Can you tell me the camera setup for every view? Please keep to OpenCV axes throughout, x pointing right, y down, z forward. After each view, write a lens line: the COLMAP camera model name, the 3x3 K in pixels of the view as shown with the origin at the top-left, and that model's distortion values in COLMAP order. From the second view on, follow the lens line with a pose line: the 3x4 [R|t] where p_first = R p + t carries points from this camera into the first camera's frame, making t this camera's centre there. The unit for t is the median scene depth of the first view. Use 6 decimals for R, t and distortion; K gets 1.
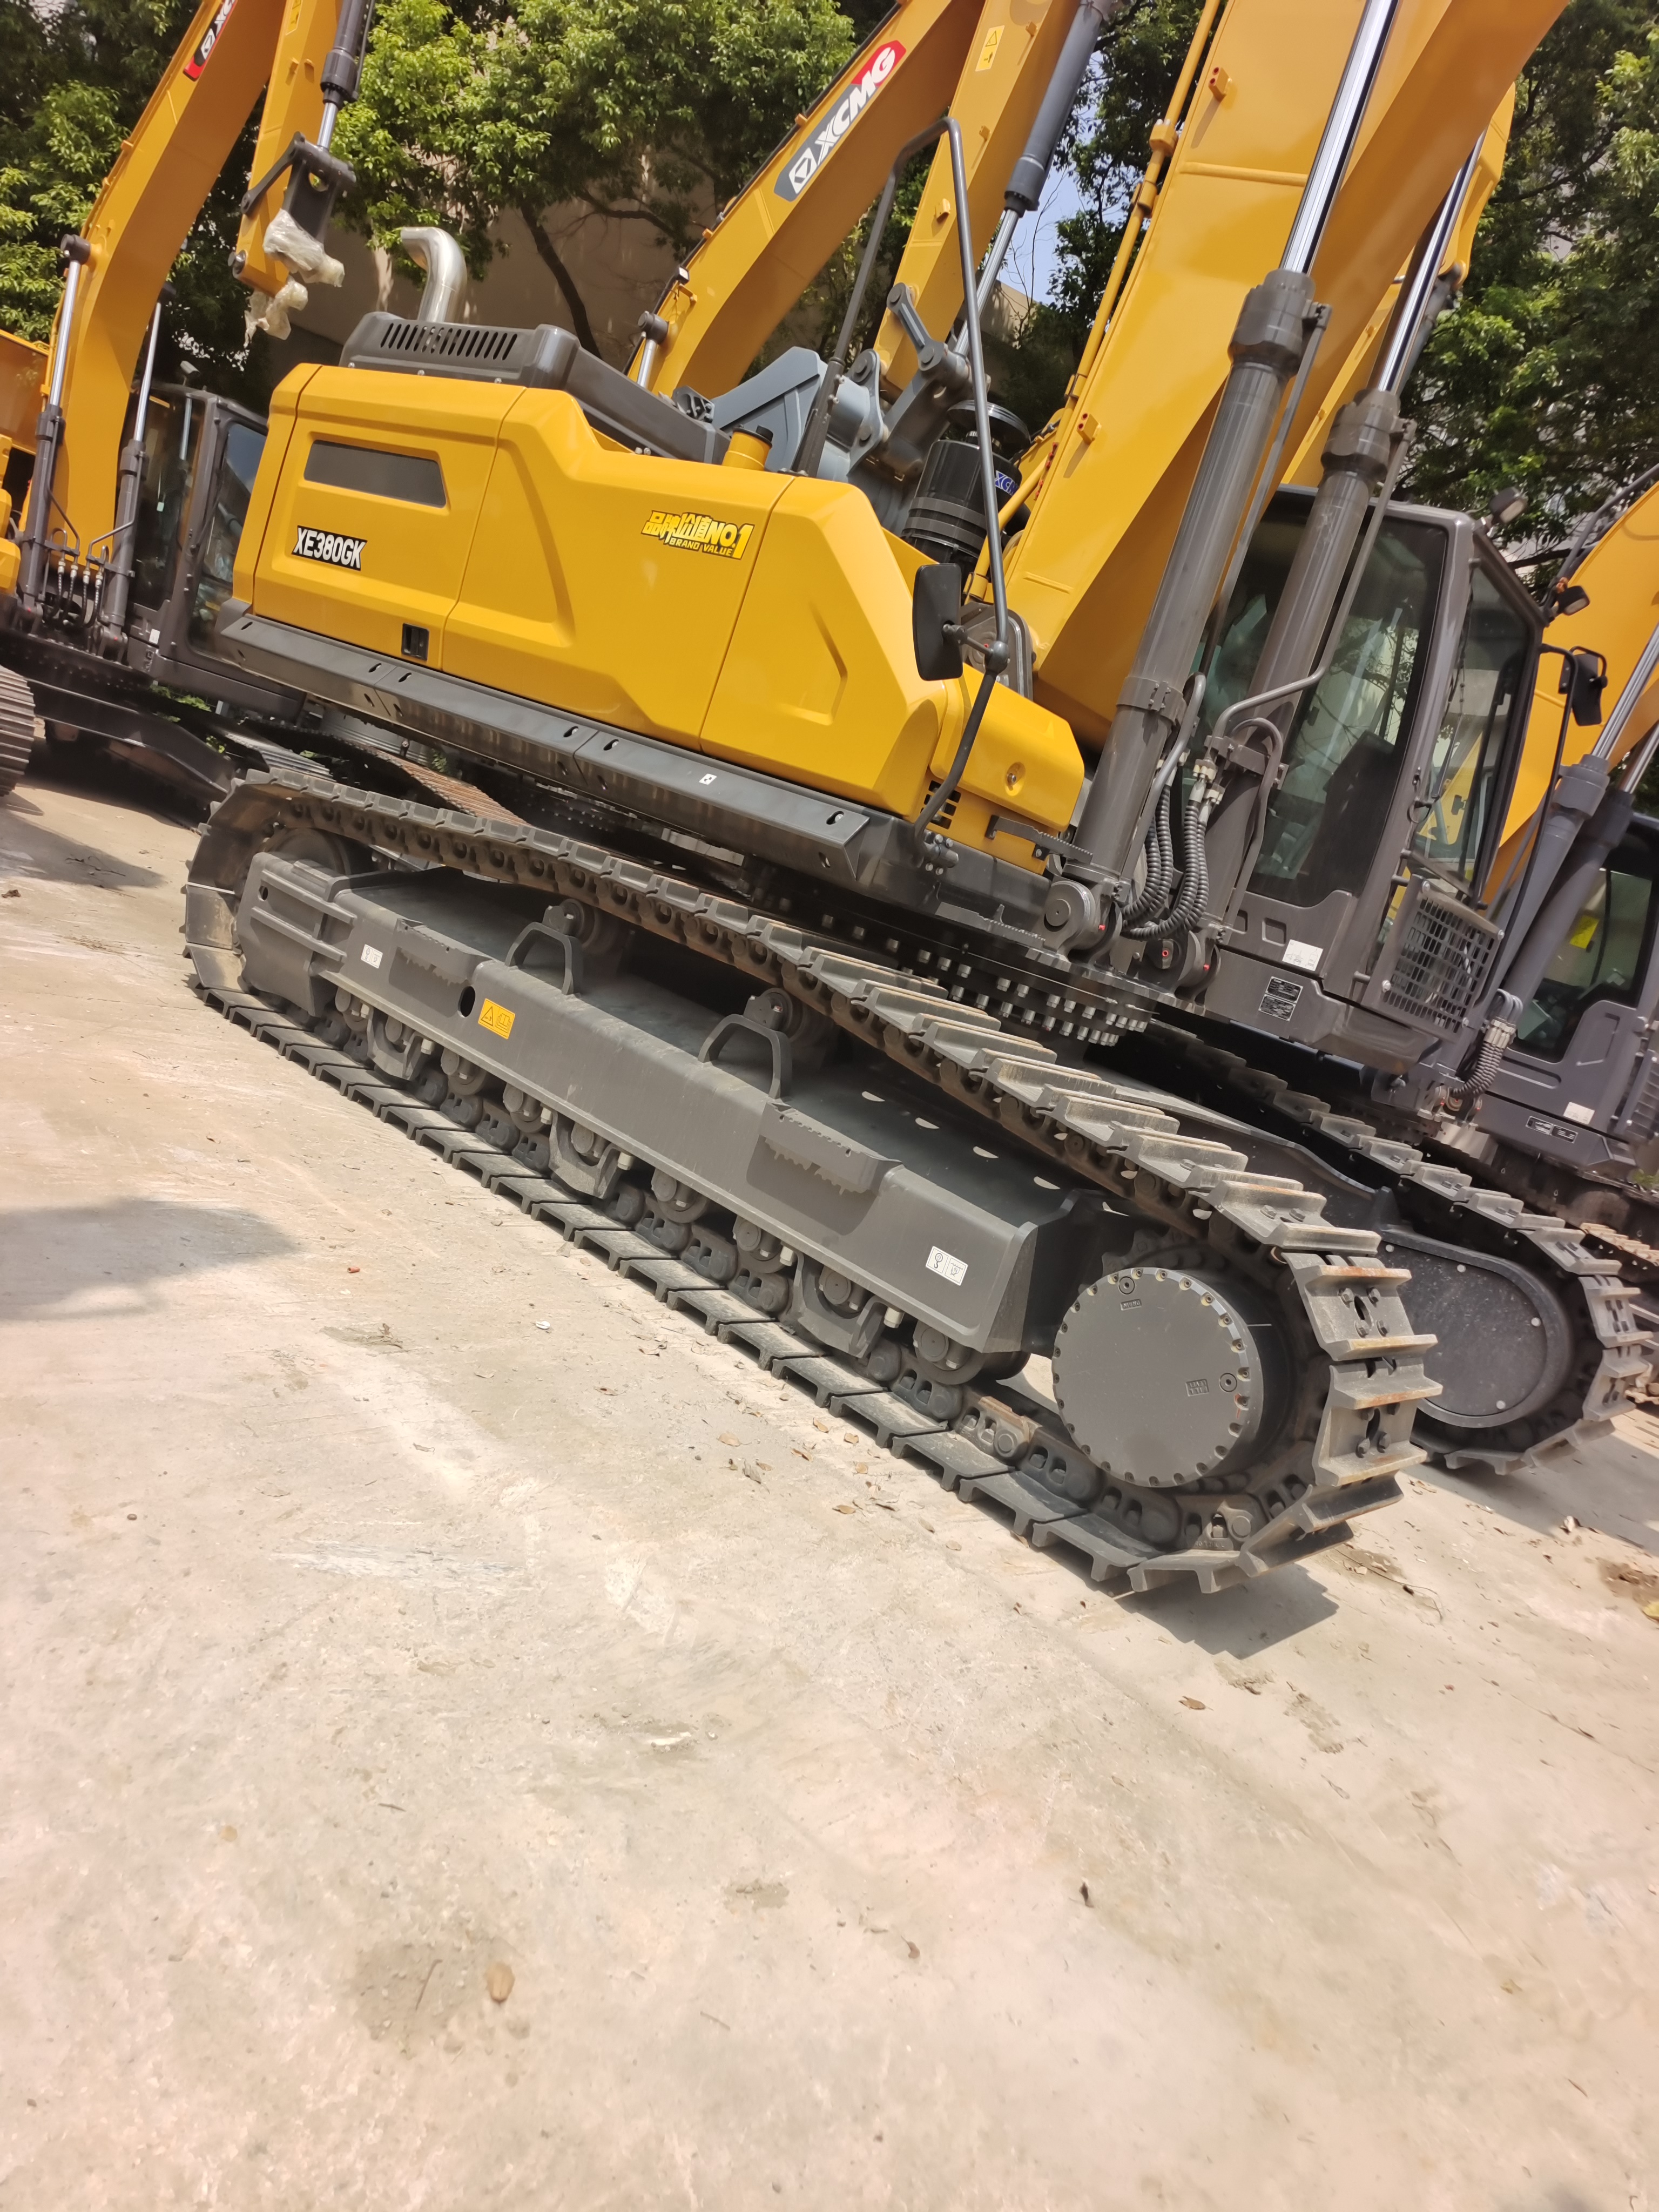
lens RADIAL K [[1503.7, 0, 829.5], [0, 1503.7, 1106.0], [0, 0, 1]] dist [0.002762, 0.001113]
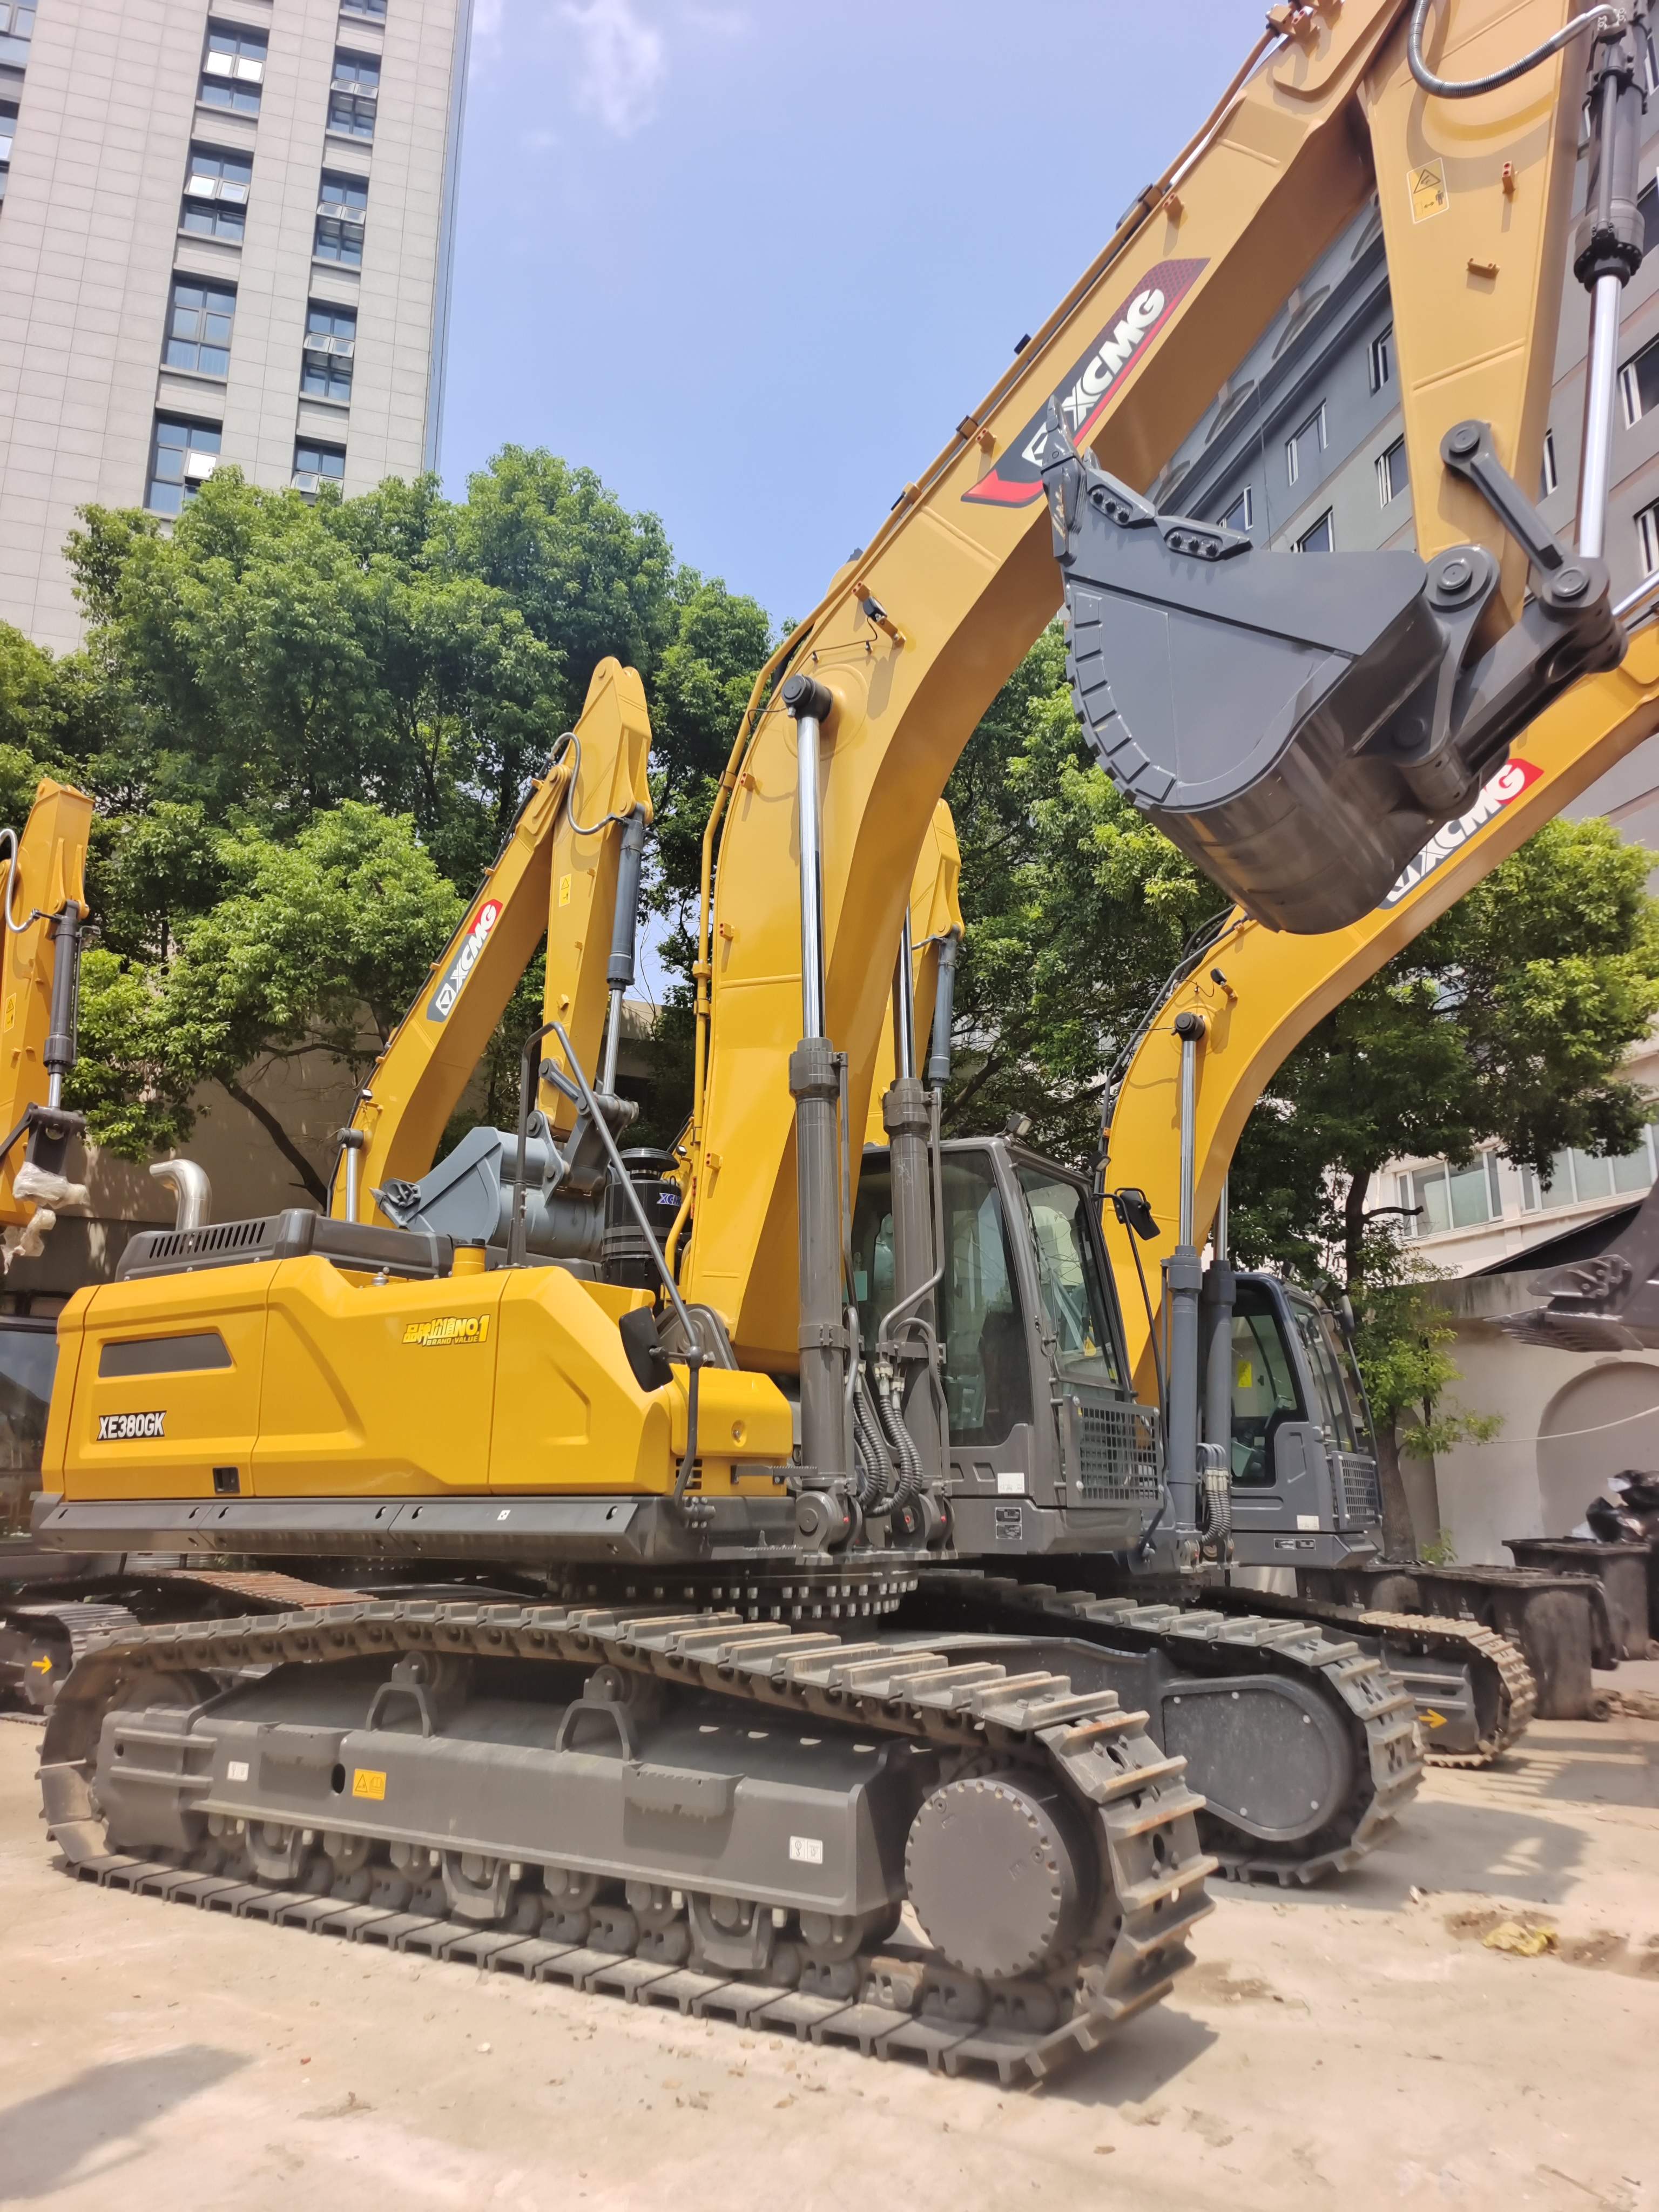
lens RADIAL K [[1444.5, 0, 840.9], [0, 1444.5, 1097.0], [0, 0, 1]] dist [0.038886, -0.020596]
pose [[0.936388, -0.274853, 0.218249, 0.011692], [0.339629, 0.866407, -0.366049, 0.015563], [-0.088483, 0.416887, 0.904641, -0.227639]]
